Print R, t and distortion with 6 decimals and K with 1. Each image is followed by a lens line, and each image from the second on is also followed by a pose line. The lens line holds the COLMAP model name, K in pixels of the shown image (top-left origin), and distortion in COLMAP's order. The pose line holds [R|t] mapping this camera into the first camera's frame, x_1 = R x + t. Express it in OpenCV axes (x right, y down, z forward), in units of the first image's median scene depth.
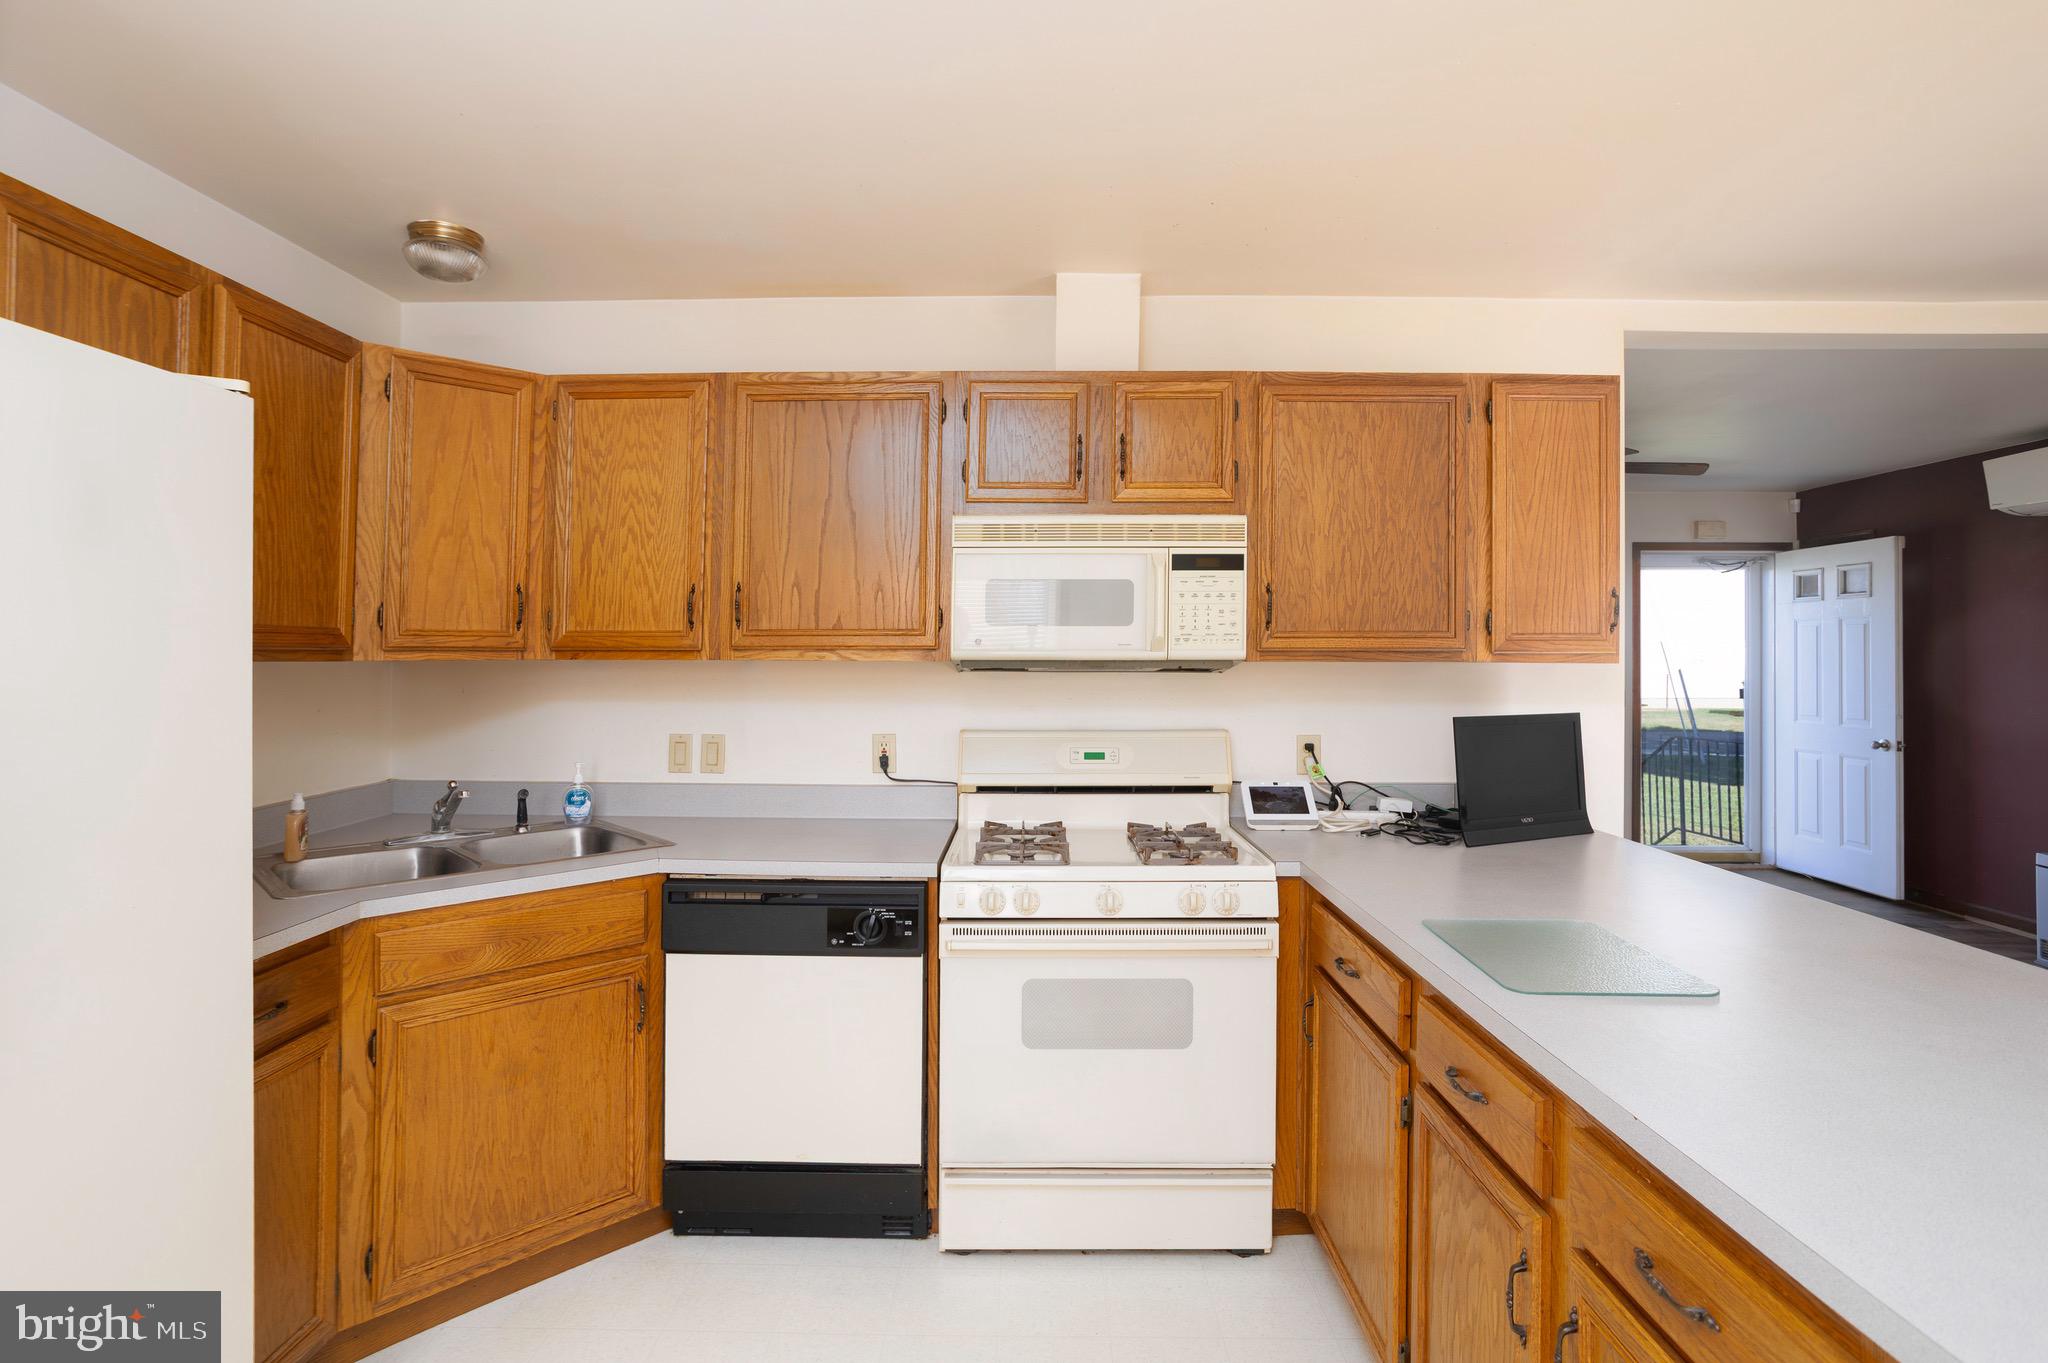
lens RADIAL K [[993.2, 0, 1038.3], [0, 993.2, 647.5], [0, 0, 1]] dist [-0.016120, 0.011834]
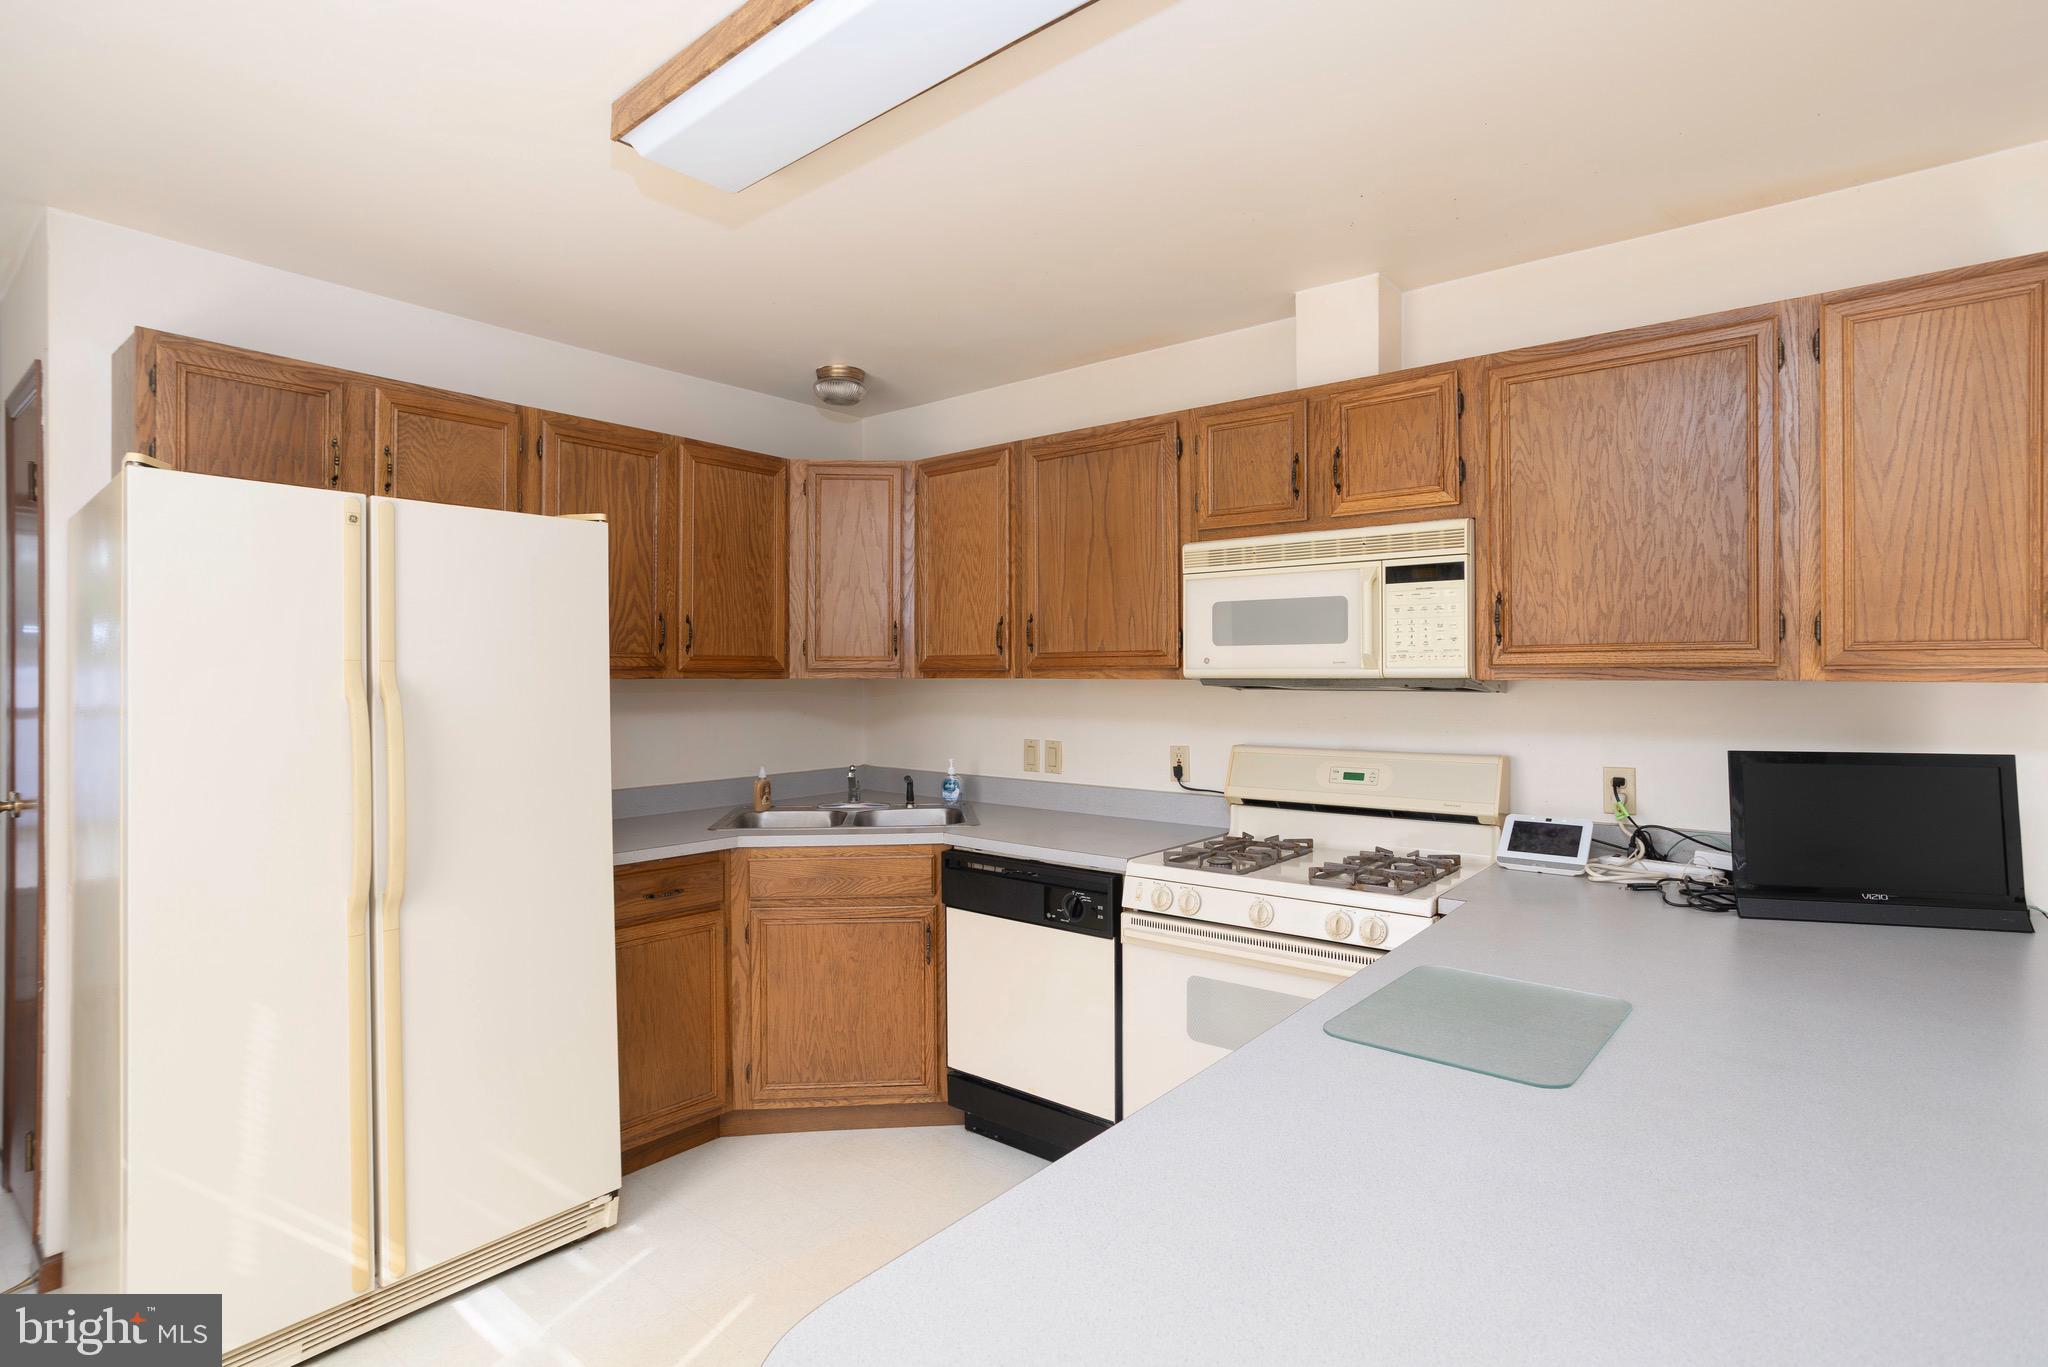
lens RADIAL K [[993.2, 0, 1027.7], [0, 993.2, 681.9], [0, 0, 1]] dist [-0.016120, 0.011834]
pose [[0.797750, 0.002268, -0.602985, 0.431419], [0.006036, 0.999913, 0.011746, 0.003235], [0.602959, -0.013010, 0.797666, 0.036003]]
